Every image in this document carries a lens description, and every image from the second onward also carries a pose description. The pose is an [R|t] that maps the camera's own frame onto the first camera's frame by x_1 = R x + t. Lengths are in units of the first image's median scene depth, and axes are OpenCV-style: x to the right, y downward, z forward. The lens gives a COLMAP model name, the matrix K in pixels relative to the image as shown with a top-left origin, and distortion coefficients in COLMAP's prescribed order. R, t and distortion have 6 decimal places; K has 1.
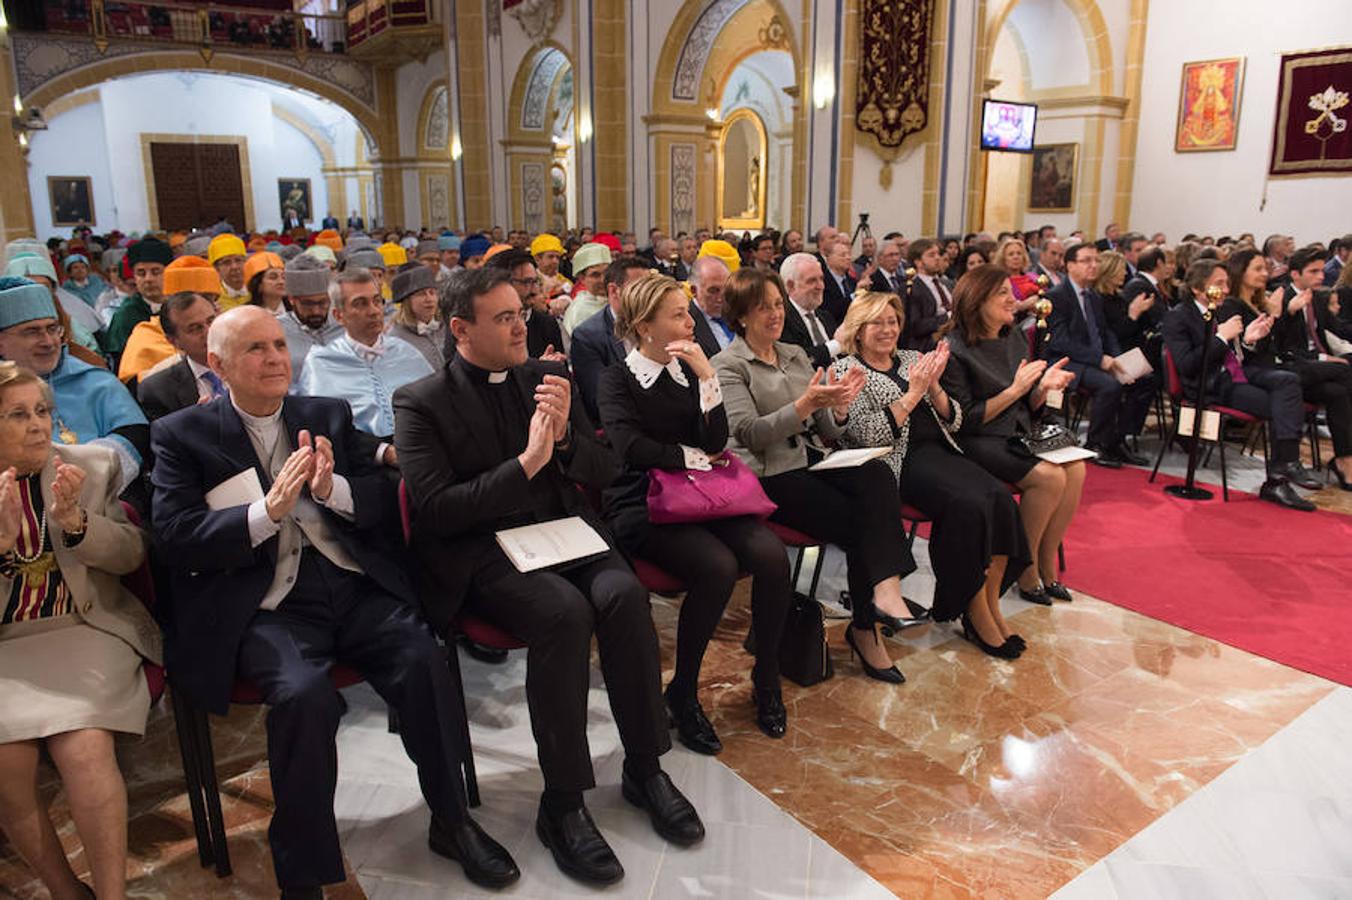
lens RADIAL K [[884.0, 0, 683.1], [0, 884.0, 456.7], [0, 0, 1]] dist [-0.051544, 0.001257]
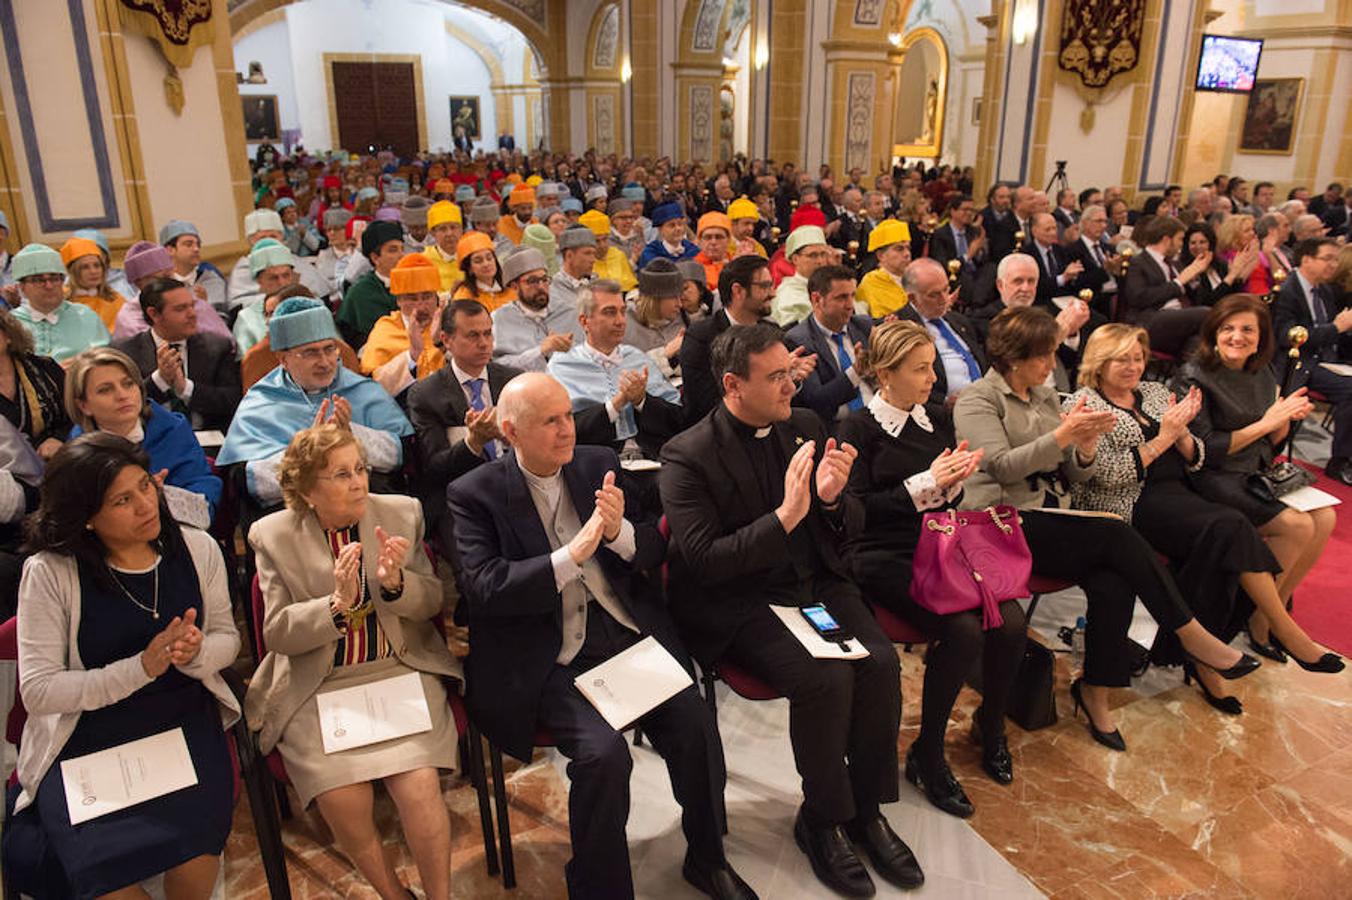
lens RADIAL K [[884.0, 0, 693.6], [0, 884.0, 451.5], [0, 0, 1]] dist [-0.051544, 0.001257]
pose [[0.988156, 0.056482, -0.142680, -0.032141], [-0.043078, 0.994511, 0.095348, -0.037807], [0.147282, -0.088072, 0.985166, -0.006395]]
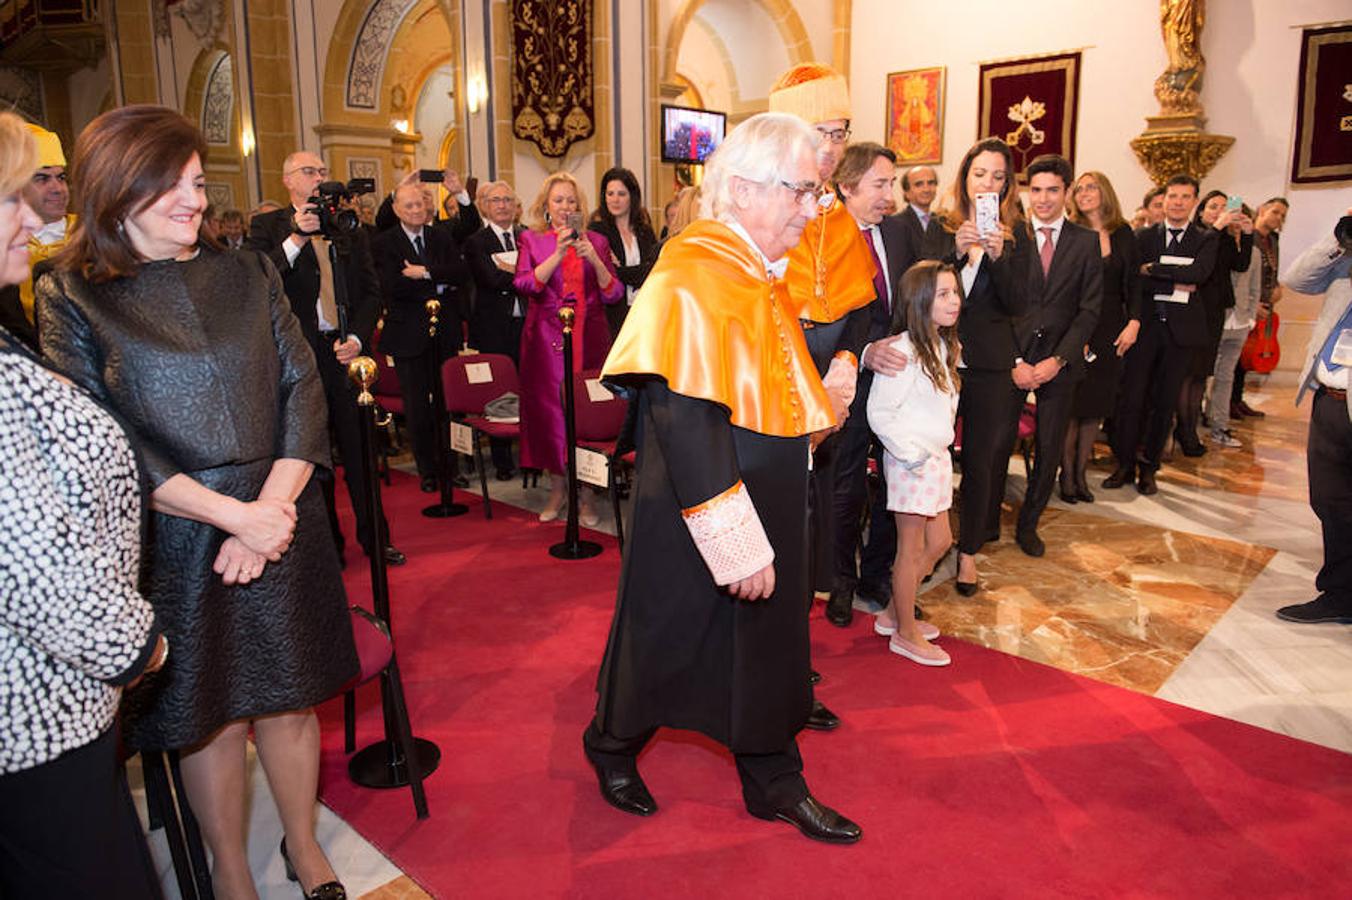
lens RADIAL K [[884.0, 0, 685.5], [0, 884.0, 449.3], [0, 0, 1]] dist [-0.051544, 0.001257]
pose [[0.978899, -0.048174, 0.198583, 0.178216], [0.055594, 0.997942, -0.031956, -0.030846], [-0.196635, 0.042322, 0.979563, 0.138007]]
